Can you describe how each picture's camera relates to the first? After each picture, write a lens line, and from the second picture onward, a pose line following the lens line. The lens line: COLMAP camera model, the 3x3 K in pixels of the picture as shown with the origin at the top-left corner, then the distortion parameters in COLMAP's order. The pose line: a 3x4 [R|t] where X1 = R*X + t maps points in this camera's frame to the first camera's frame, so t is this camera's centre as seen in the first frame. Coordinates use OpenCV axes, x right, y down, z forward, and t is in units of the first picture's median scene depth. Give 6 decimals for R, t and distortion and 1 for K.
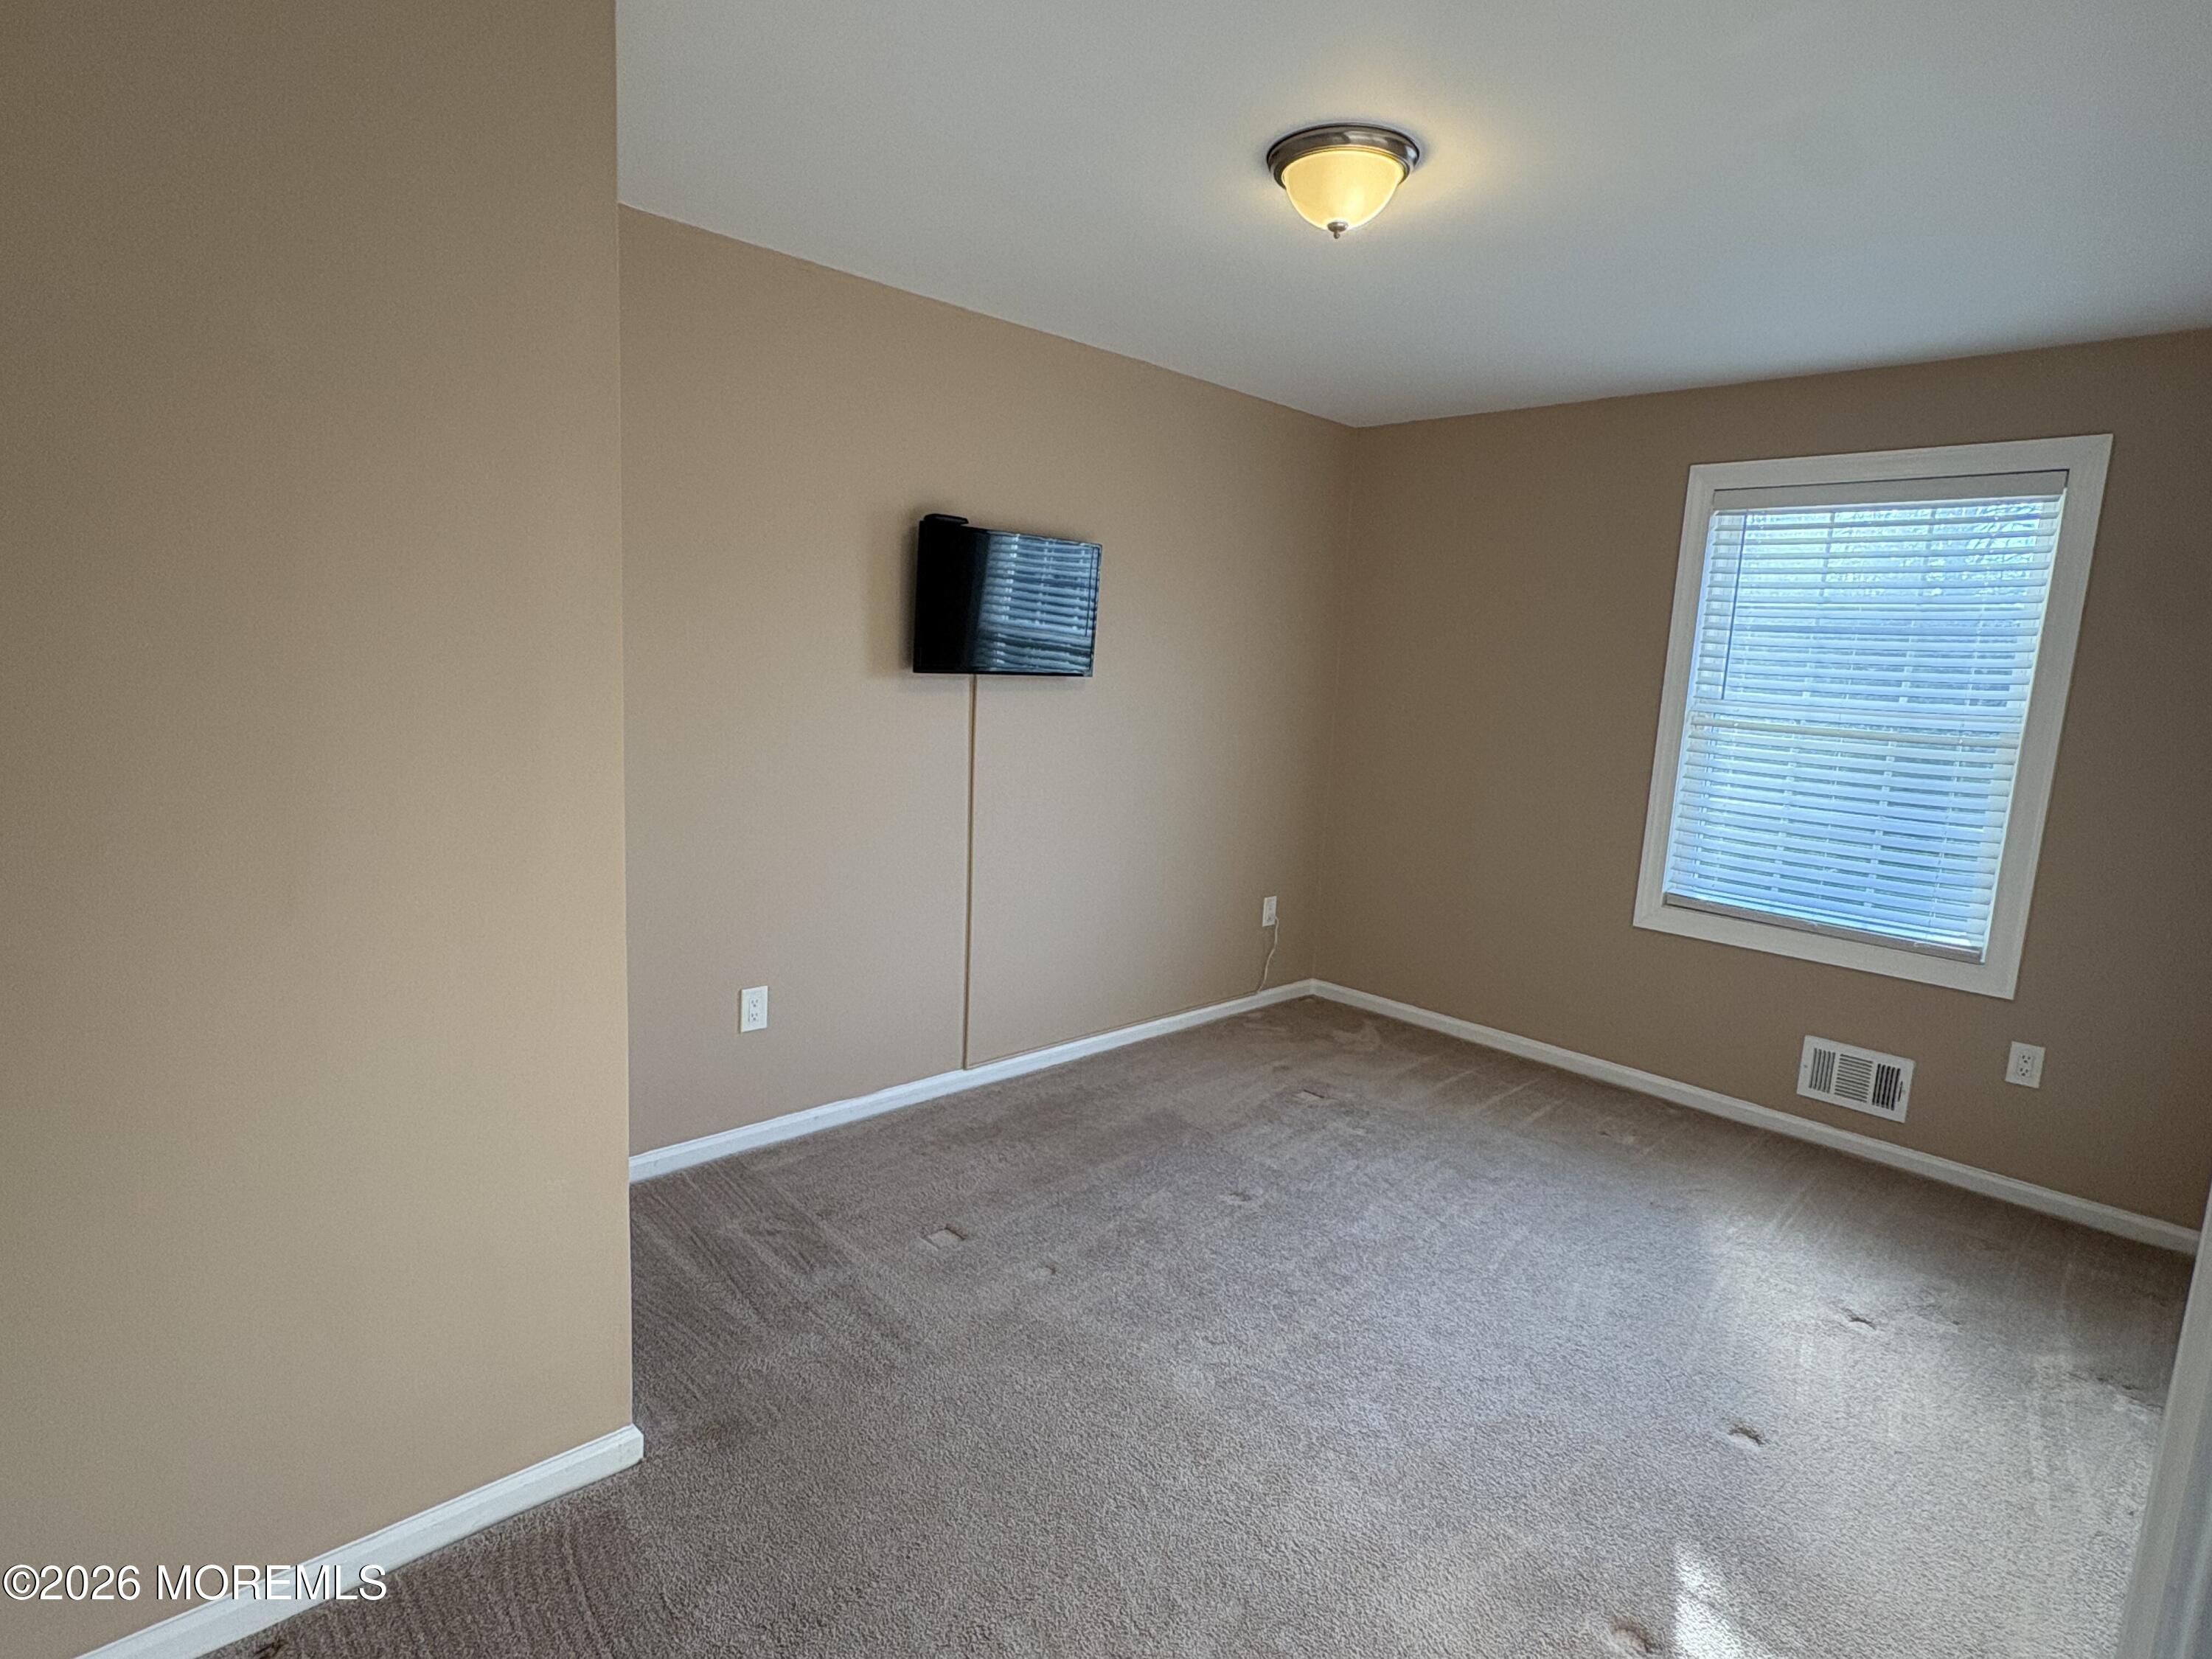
lens RADIAL K [[1142.9, 0, 1057.9], [0, 1142.9, 829.1], [0, 0, 1]] dist [-0.027696, -0.000066]
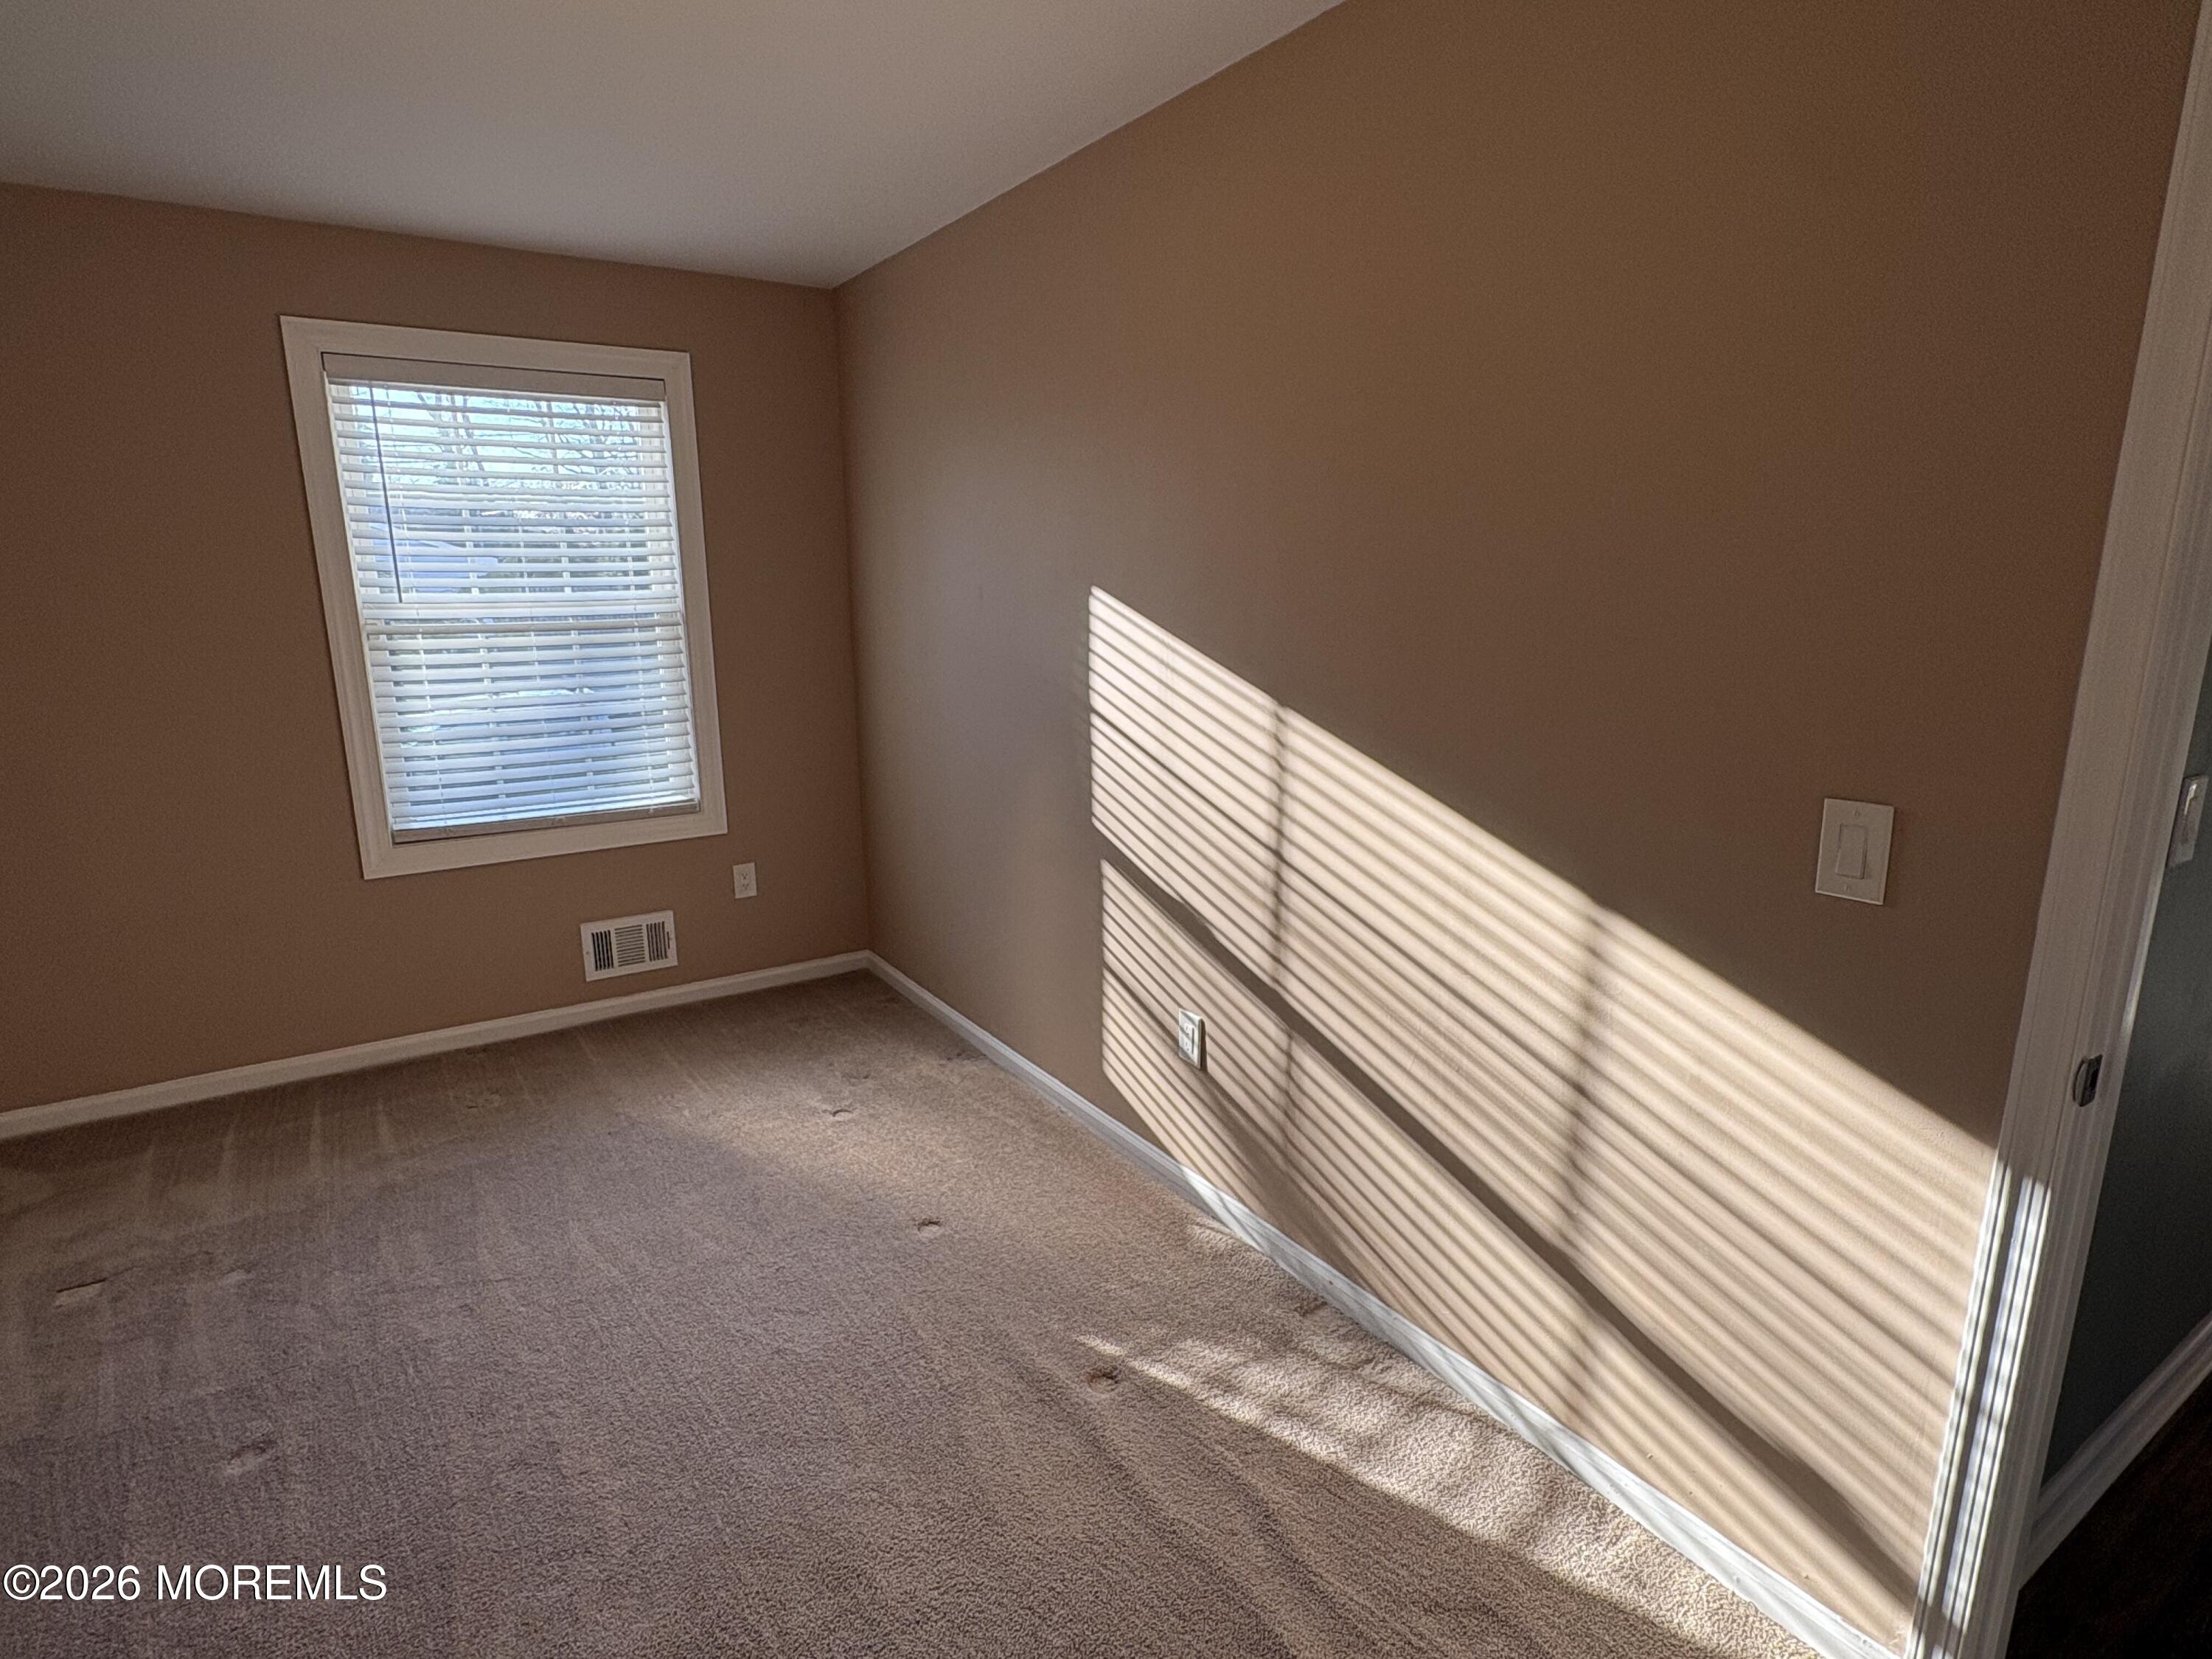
lens RADIAL K [[1161.4, 0, 1102.4], [0, 1161.4, 834.0], [0, 0, 1]] dist [-0.007849, 0.000523]
pose [[0.143918, -0.258986, 0.955099, -0.260393], [0.166577, 0.957715, 0.234595, -0.066347], [-0.975469, 0.125335, 0.180974, 0.342288]]
